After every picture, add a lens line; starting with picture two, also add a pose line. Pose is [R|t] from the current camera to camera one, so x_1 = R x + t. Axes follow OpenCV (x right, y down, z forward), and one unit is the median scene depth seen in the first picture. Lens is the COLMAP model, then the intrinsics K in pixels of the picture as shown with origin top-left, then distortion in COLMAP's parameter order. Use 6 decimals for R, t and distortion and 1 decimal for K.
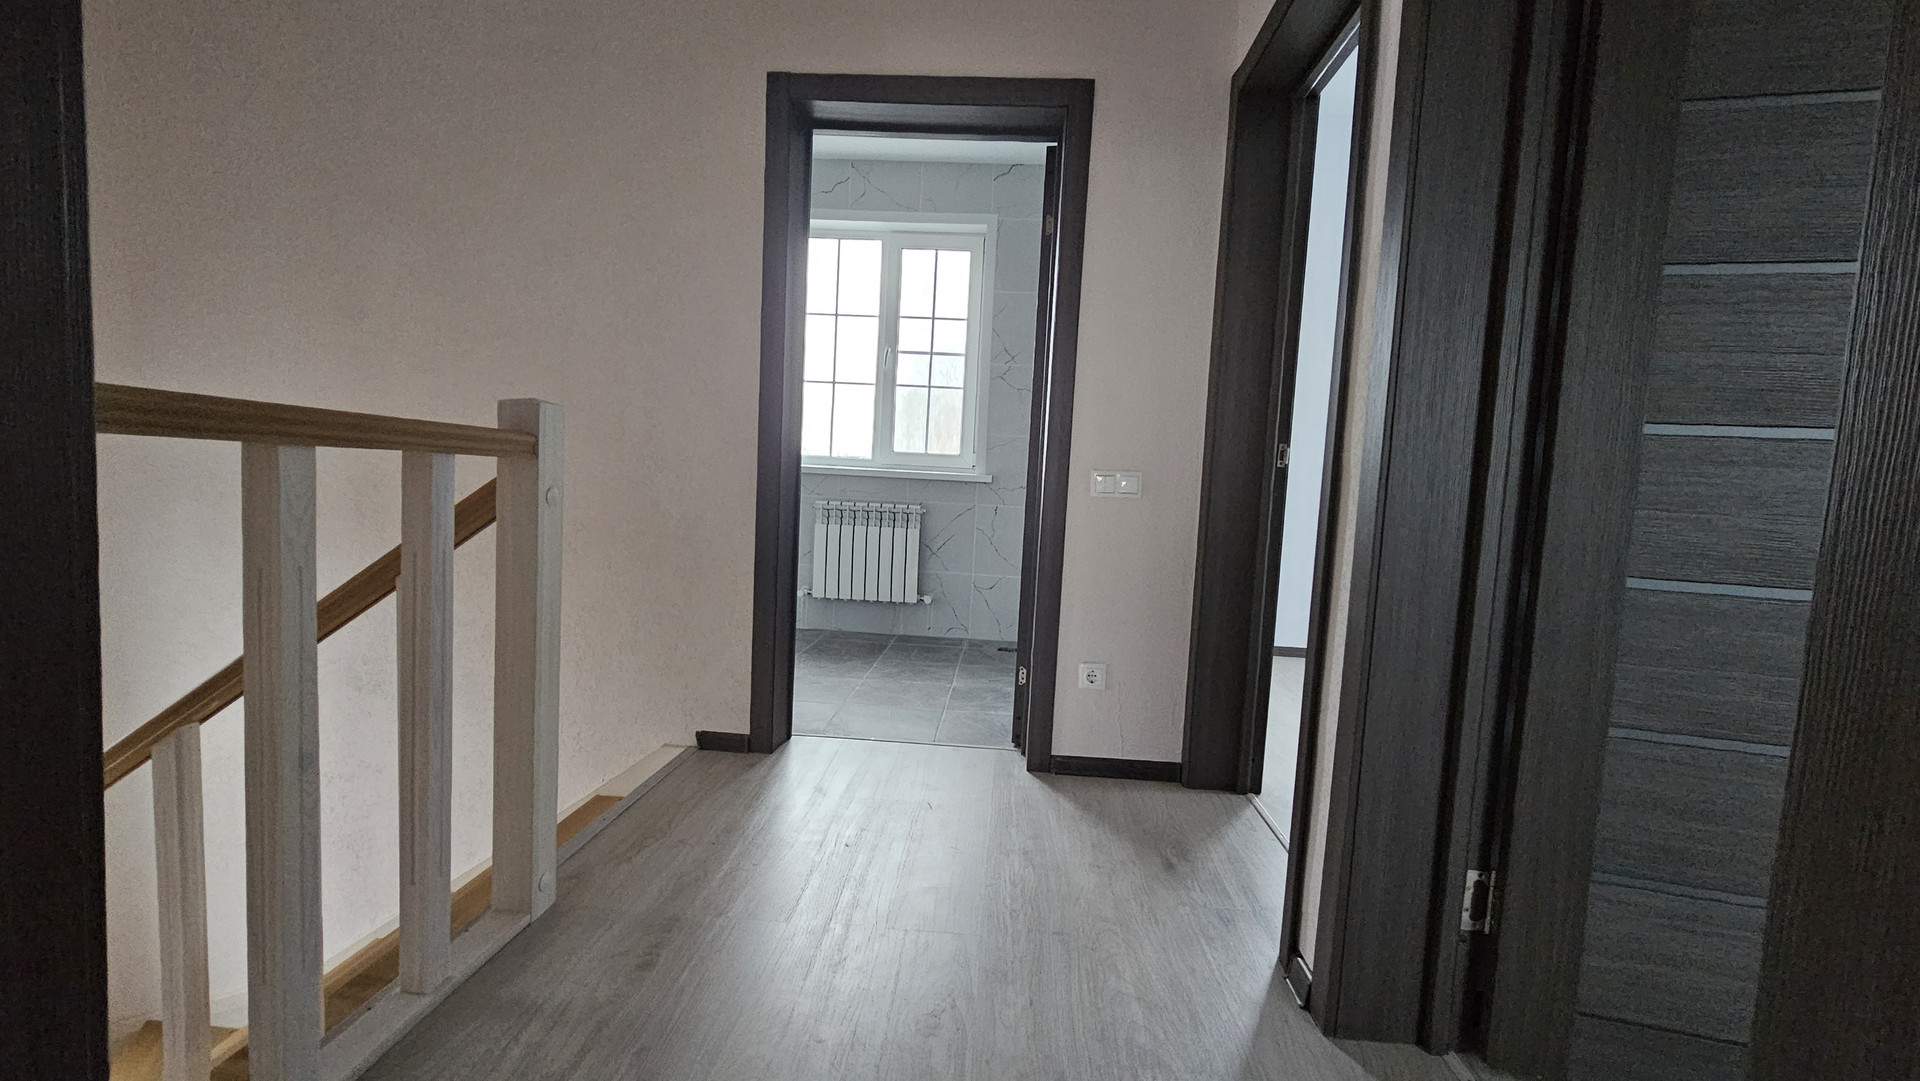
lens RADIAL K [[779.9, 0, 960.0], [0, 779.9, 540.5], [0, 0, 1]] dist [-0.013168, 0.000015]
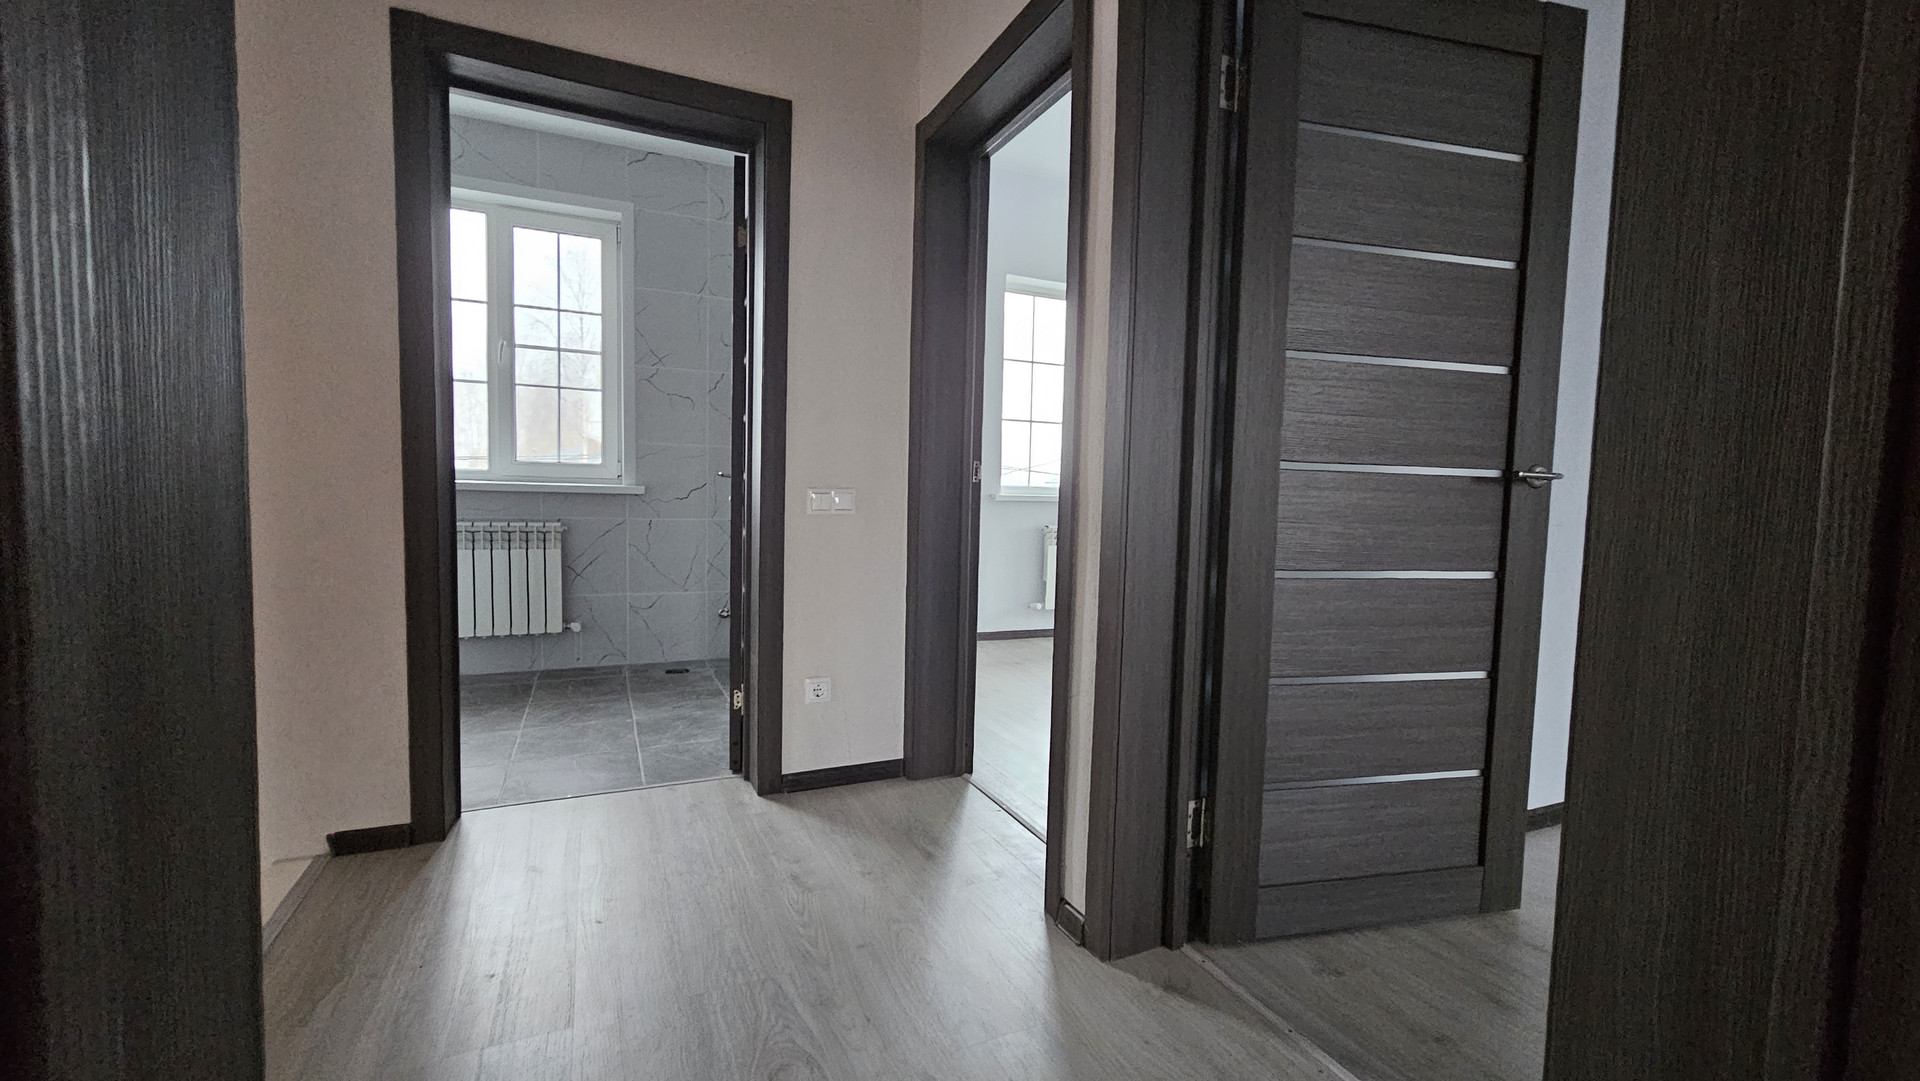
lens RADIAL K [[779.9, 0, 960.0], [0, 779.9, 540.5], [0, 0, 1]] dist [-0.013168, 0.000015]
pose [[0.876203, -0.057758, 0.478469, -0.136784], [0.055110, 0.998288, 0.019586, -0.029282], [-0.478781, 0.009207, 0.877886, 0.014495]]
